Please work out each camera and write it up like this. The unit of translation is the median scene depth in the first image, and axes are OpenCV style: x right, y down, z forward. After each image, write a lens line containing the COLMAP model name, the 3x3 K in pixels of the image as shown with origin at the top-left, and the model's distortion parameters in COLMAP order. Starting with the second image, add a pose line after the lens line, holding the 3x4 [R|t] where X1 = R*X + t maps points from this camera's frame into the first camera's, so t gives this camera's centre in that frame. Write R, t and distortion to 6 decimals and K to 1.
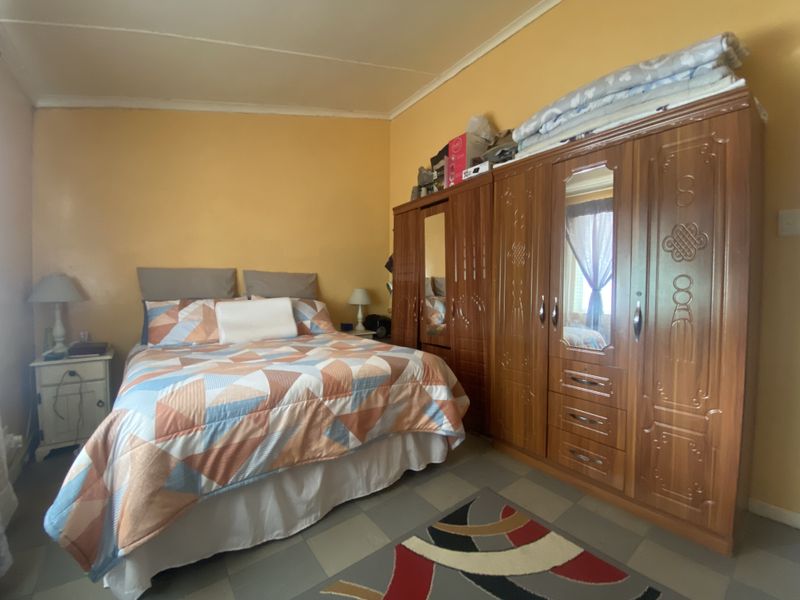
lens RADIAL K [[313.0, 0, 409.5], [0, 313.0, 298.7], [0, 0, 1]] dist [0.001220, -0.011678]
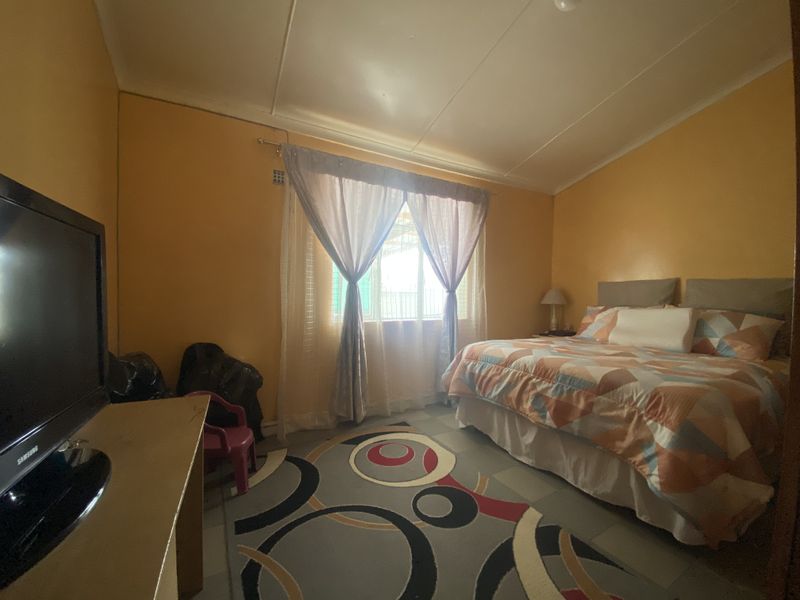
lens RADIAL K [[313.0, 0, 409.5], [0, 313.0, 298.7], [0, 0, 1]] dist [0.001220, -0.011678]
pose [[-0.091085, 0.014582, -0.995736, 1.094420], [-0.050736, 0.998526, 0.019264, -0.016244], [0.994550, 0.052275, -0.090211, 0.545862]]
